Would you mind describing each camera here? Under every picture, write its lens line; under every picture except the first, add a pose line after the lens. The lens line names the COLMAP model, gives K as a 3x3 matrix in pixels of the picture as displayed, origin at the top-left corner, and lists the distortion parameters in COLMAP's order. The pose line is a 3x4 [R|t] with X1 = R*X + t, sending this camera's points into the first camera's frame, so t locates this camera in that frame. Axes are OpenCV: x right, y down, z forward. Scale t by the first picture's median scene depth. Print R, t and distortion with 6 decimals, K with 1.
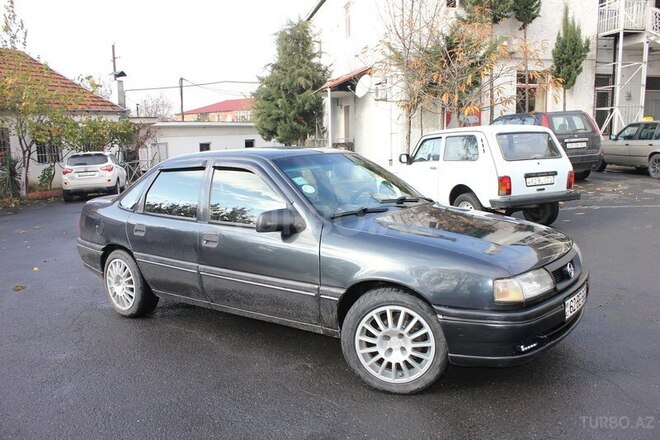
lens RADIAL K [[575.9, 0, 331.5], [0, 575.9, 221.6], [0, 0, 1]] dist [-0.140775, 0.157700]
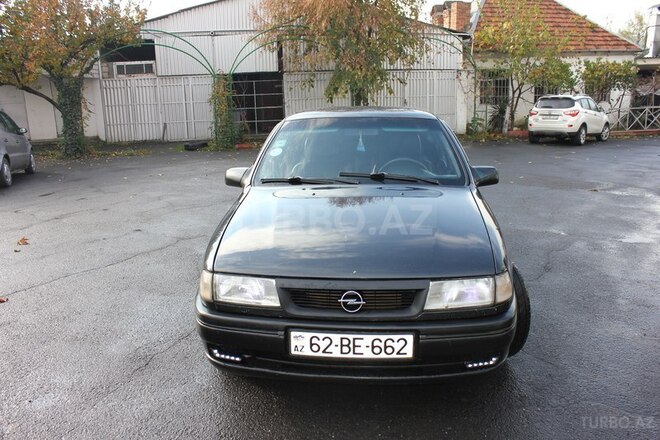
lens RADIAL K [[575.9, 0, 333.5], [0, 575.9, 219.2], [0, 0, 1]] dist [-0.140775, 0.157700]
pose [[0.533419, 0.207592, -0.819982, 0.216385], [-0.119818, 0.978185, 0.169699, -0.030629], [0.837322, 0.007728, 0.546656, 0.125682]]
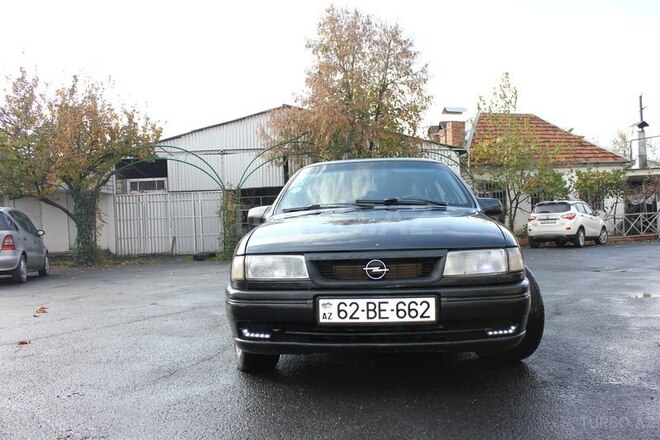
lens RADIAL K [[575.9, 0, 331.6], [0, 575.9, 224.4], [0, 0, 1]] dist [-0.140775, 0.157700]
pose [[0.529838, 0.010047, -0.848039, 0.231318], [-0.102394, 0.993373, -0.052206, 0.015275], [0.841895, 0.114495, 0.527356, 0.114208]]
